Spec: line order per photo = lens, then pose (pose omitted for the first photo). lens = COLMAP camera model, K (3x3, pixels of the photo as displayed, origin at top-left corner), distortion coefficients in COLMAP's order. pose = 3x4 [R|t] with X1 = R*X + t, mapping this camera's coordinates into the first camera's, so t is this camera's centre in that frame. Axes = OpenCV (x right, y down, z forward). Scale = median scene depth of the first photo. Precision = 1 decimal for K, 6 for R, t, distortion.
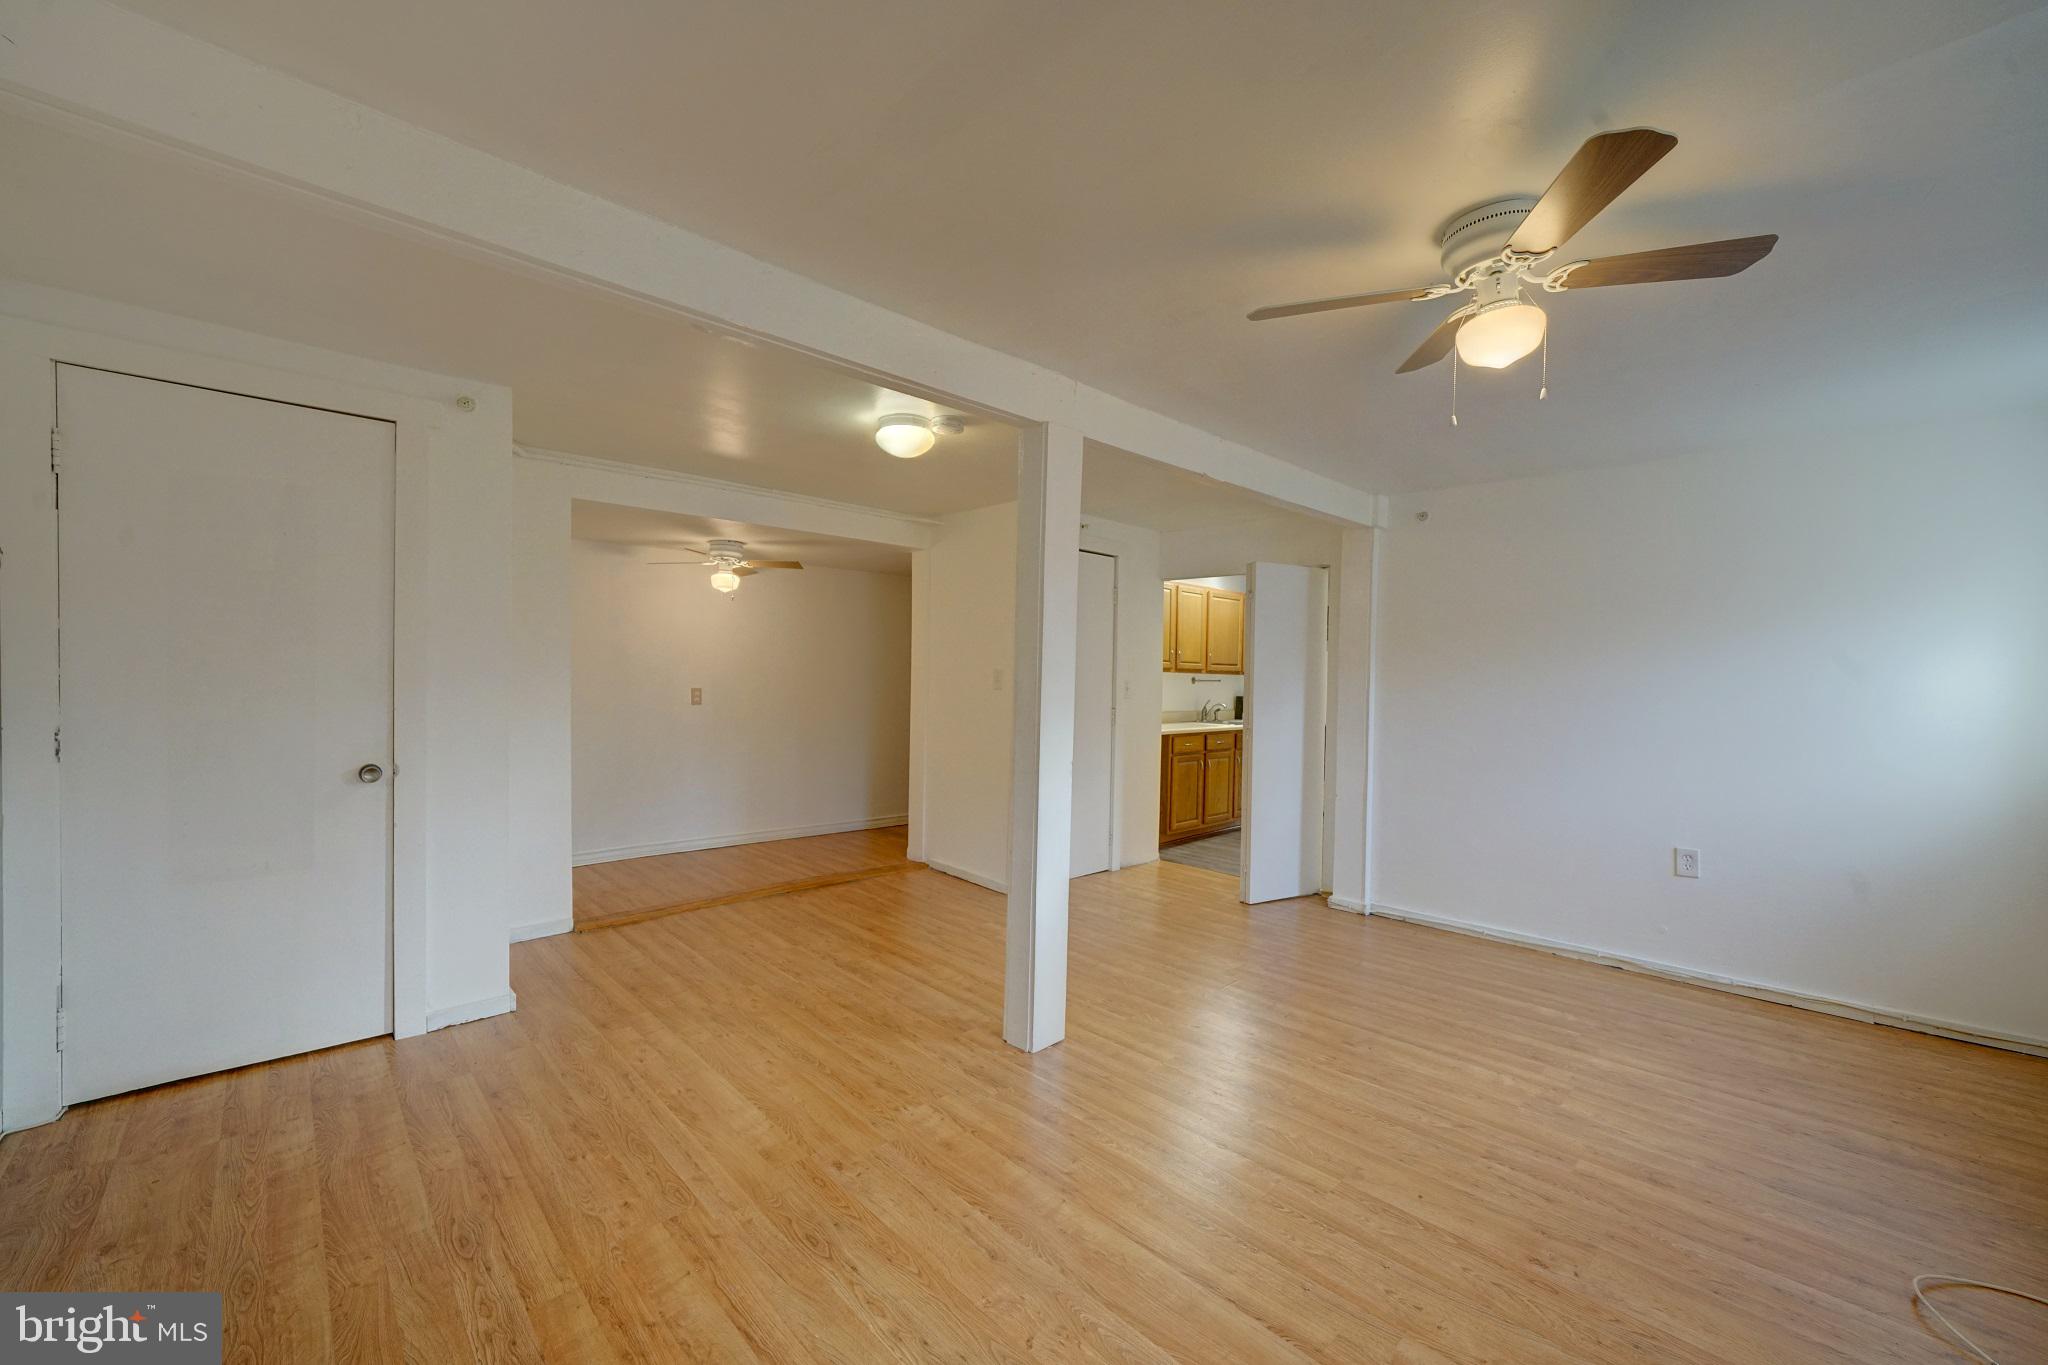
lens RADIAL K [[797.3, 0, 1025.0], [0, 797.3, 667.9], [0, 0, 1]] dist [-0.001230, 0.000491]
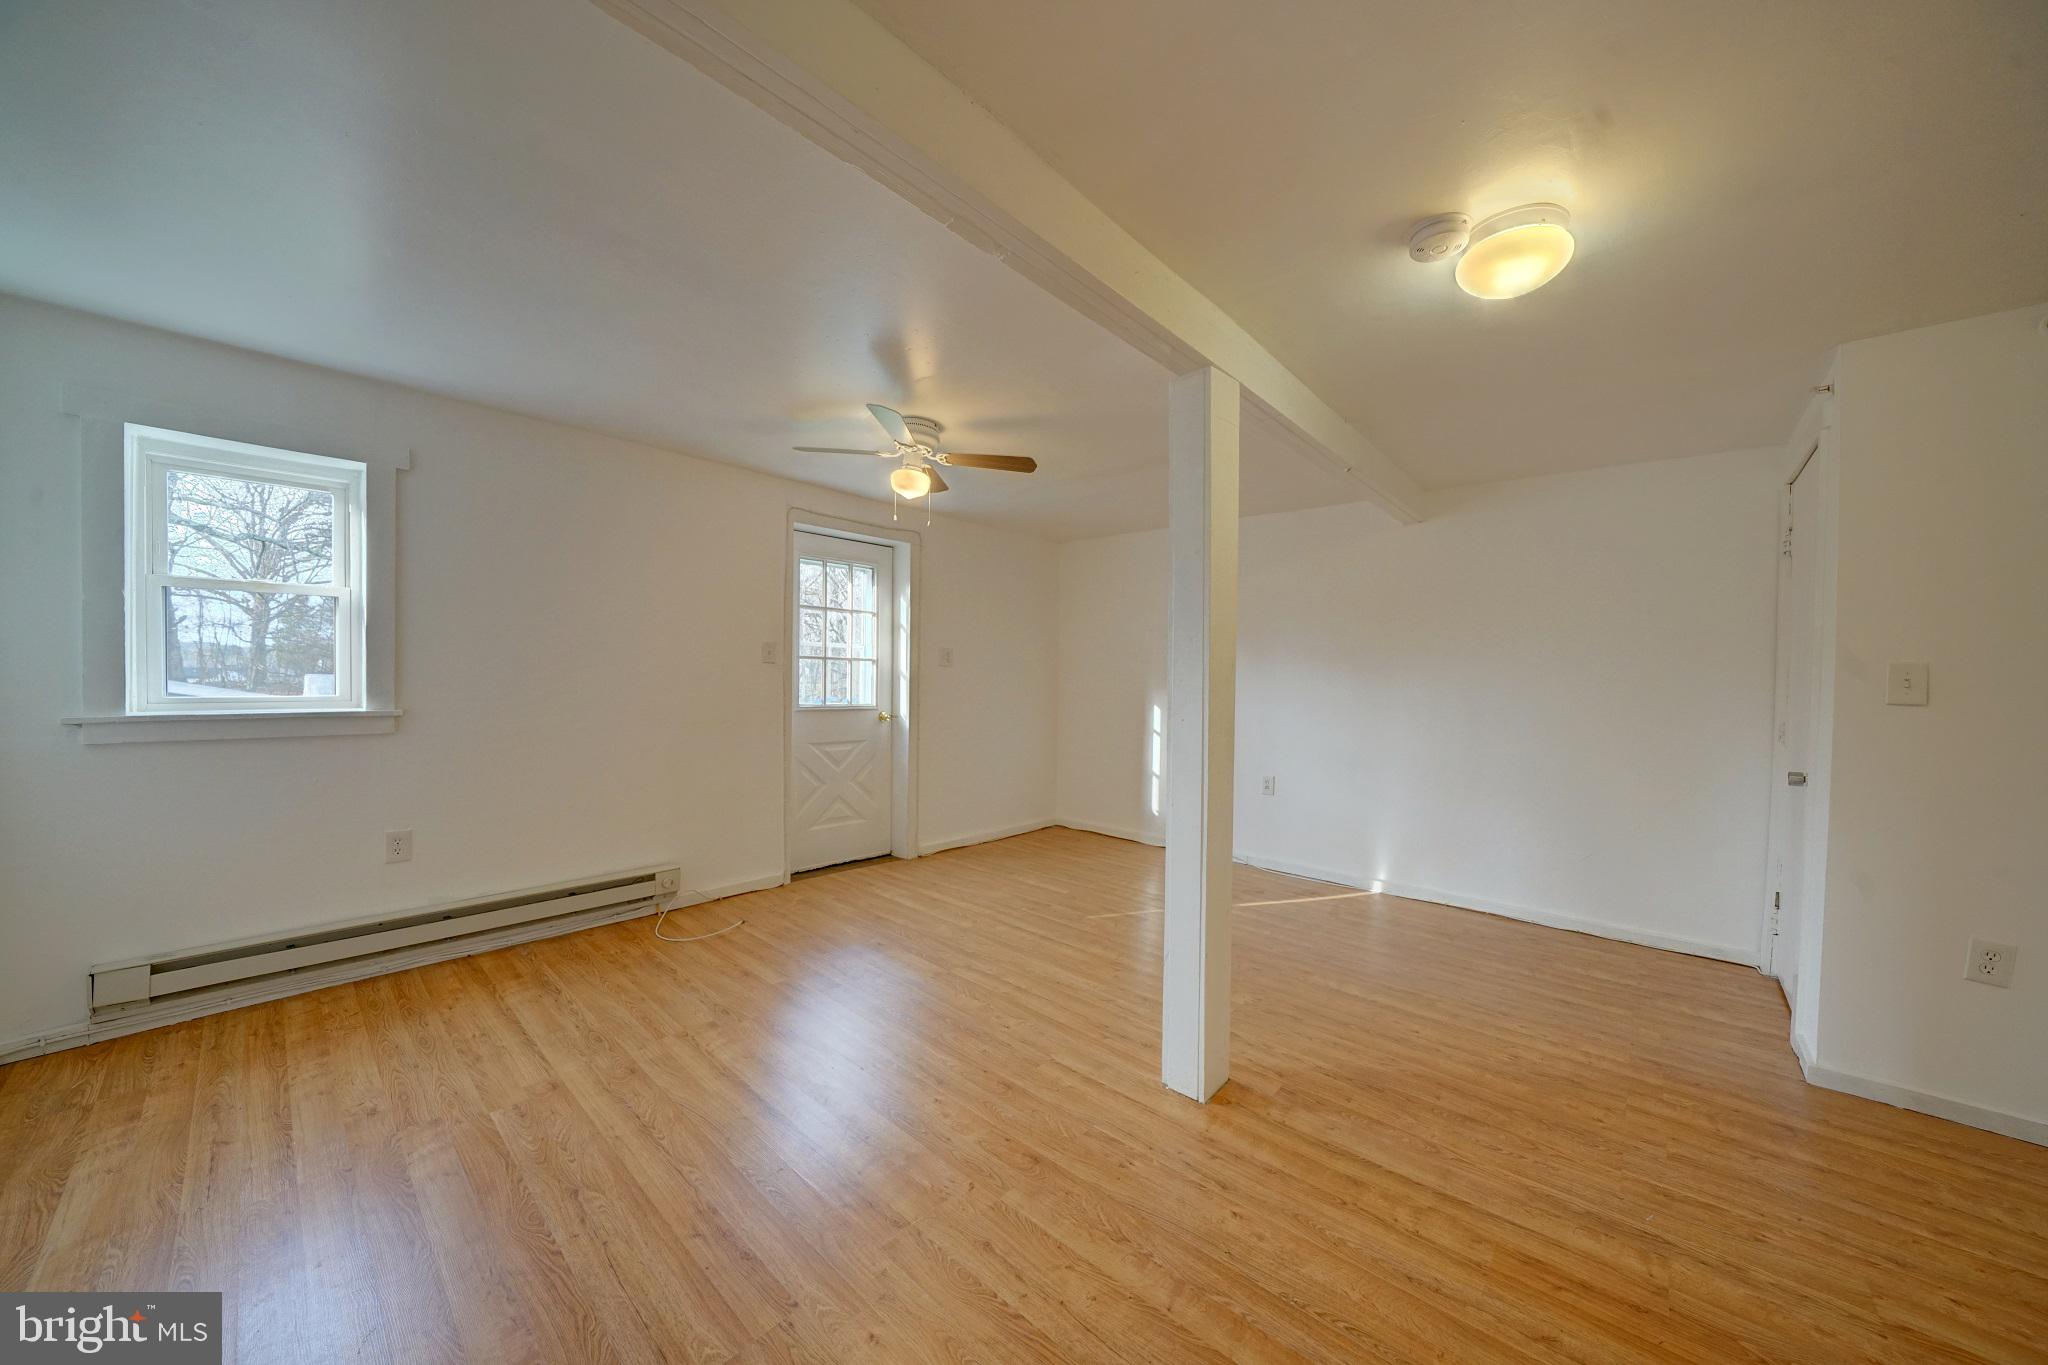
lens RADIAL K [[712.0, 0, 1004.7], [0, 712.0, 683.6], [0, 0, 1]] dist [-0.023287, 0.001987]
pose [[-0.997996, -0.036729, -0.051523, 0.256618], [-0.037185, 0.999277, 0.007912, 0.031184], [0.051195, 0.009812, -0.998640, 1.633283]]
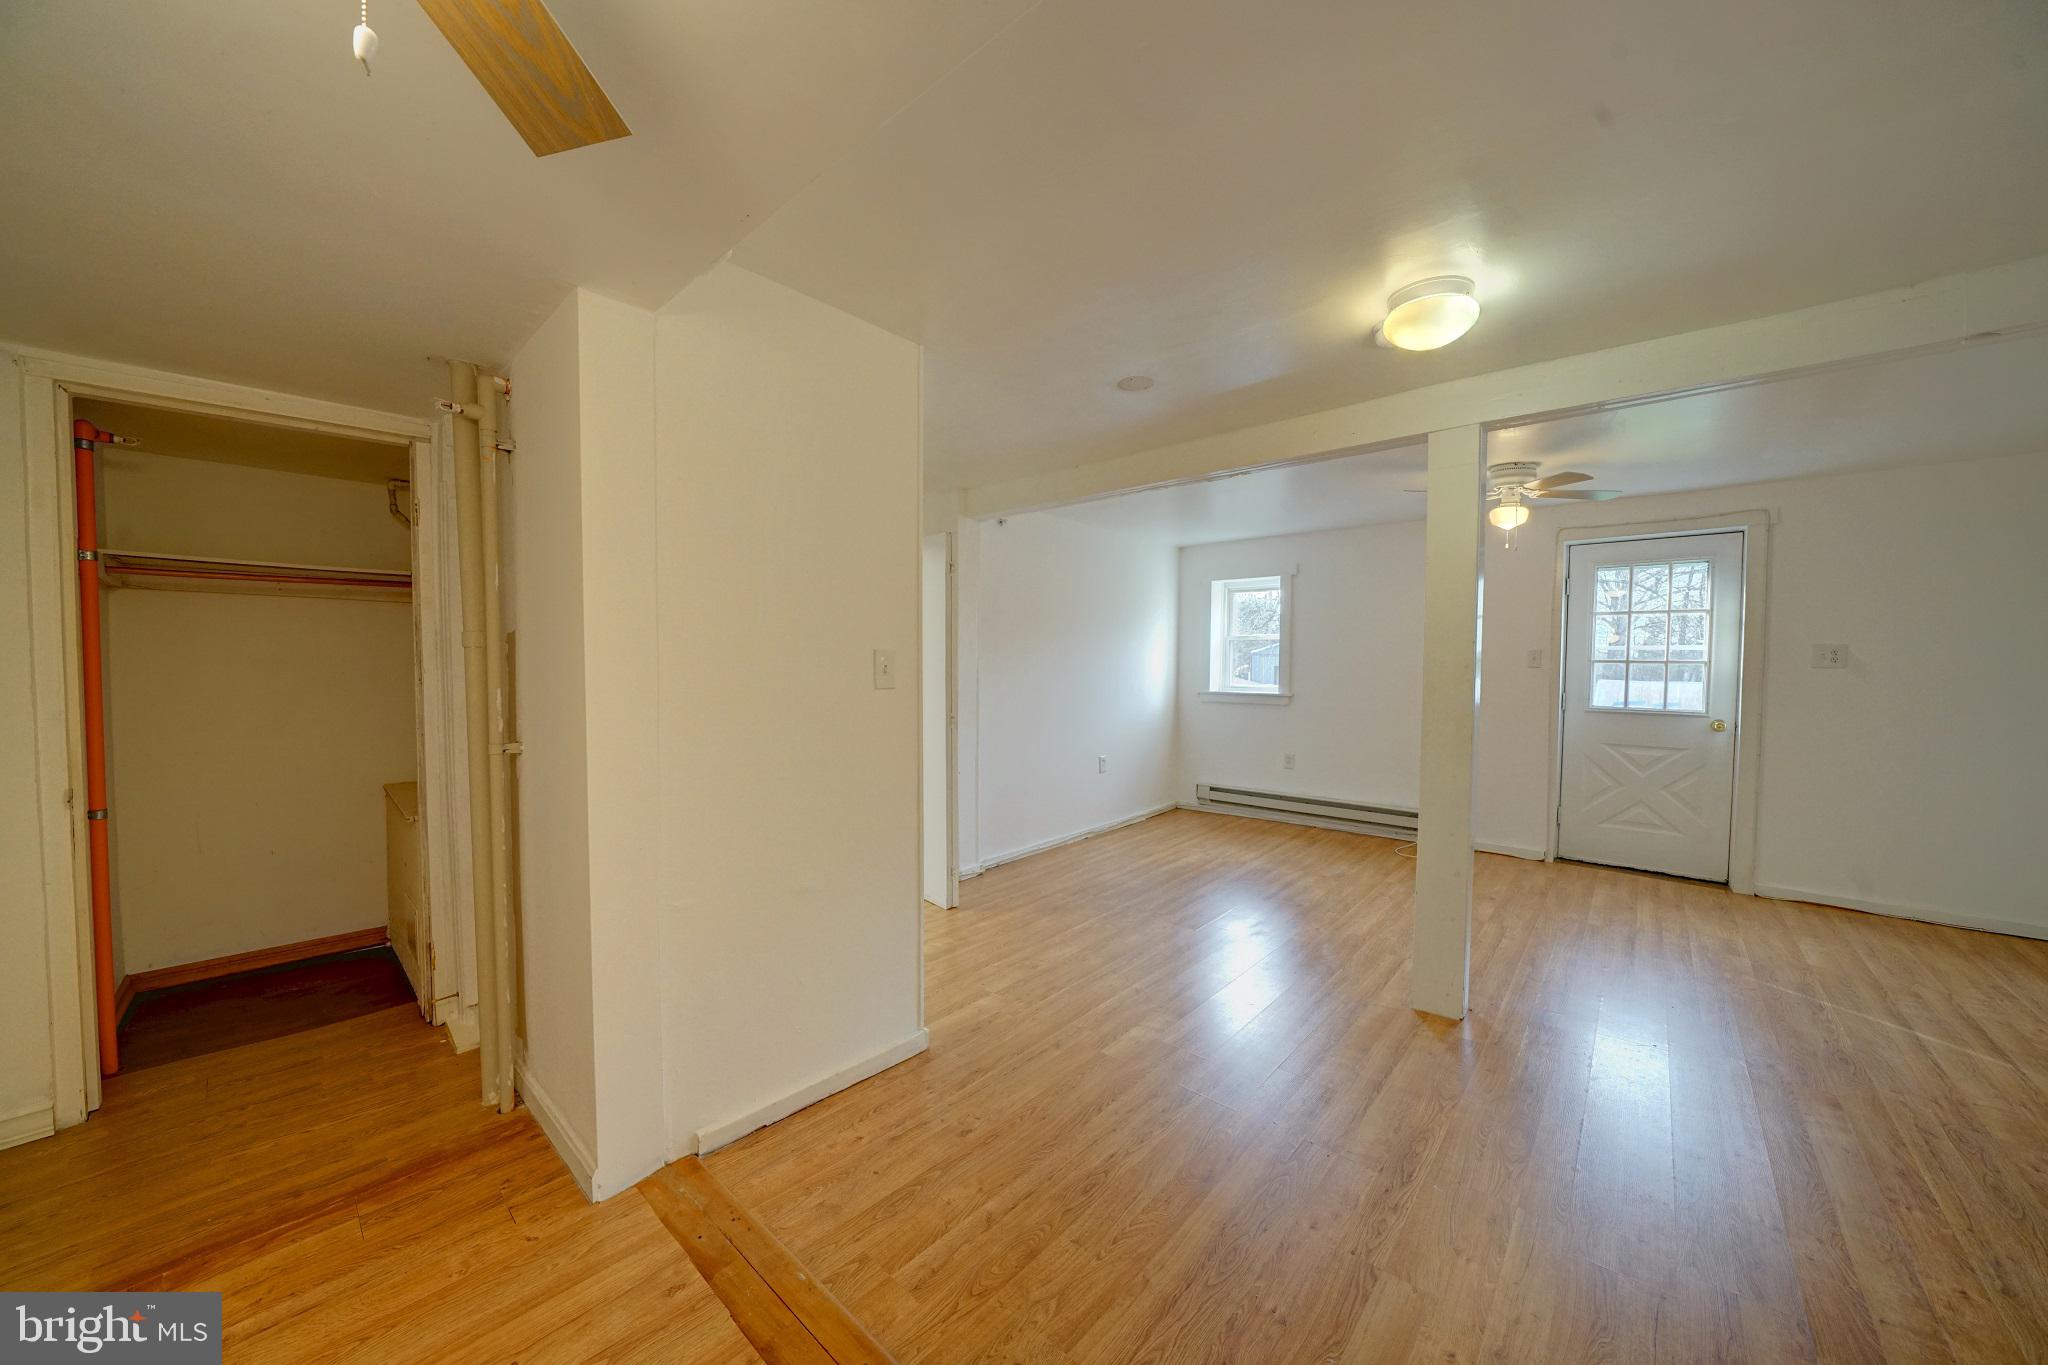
lens RADIAL K [[712.0, 0, 1023.2], [0, 712.0, 678.0], [0, 0, 1]] dist [-0.023287, 0.001987]
pose [[-0.068907, -0.041081, 0.996777, -0.808525], [-0.015310, 0.999078, 0.040118, -0.000977], [-0.997506, -0.012496, -0.069472, 1.511278]]
